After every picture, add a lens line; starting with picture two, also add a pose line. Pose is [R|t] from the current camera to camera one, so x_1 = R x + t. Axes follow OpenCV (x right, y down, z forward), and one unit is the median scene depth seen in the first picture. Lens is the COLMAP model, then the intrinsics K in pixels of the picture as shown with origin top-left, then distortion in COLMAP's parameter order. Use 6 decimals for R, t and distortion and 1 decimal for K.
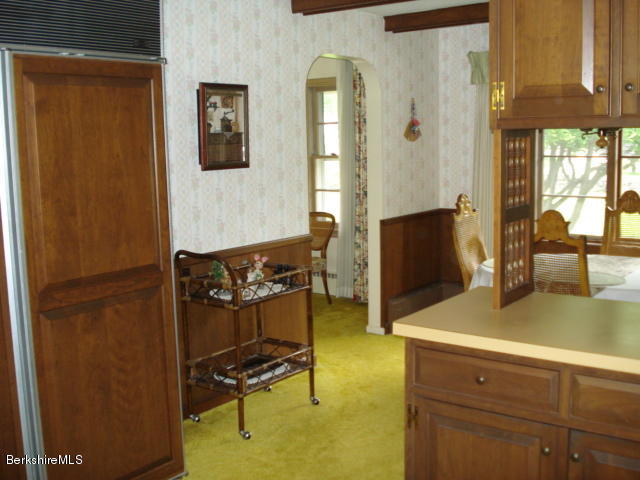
lens RADIAL K [[708.1, 0, 320.0], [0, 708.1, 240.0], [0, 0, 1]] dist [-0.082727, -0.019059]
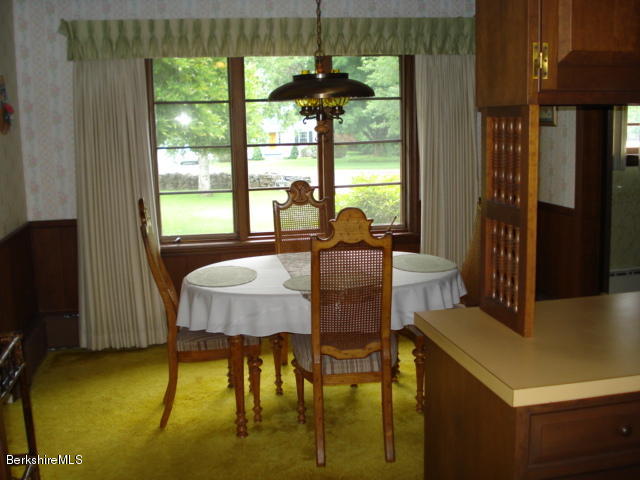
lens RADIAL K [[708.1, 0, 320.0], [0, 708.1, 240.0], [0, 0, 1]] dist [-0.082727, -0.019059]
pose [[0.660536, -0.119826, 0.741171, -0.338597], [0.115696, 0.991636, 0.057210, -0.057509], [-0.741827, 0.047962, 0.668874, 0.468217]]
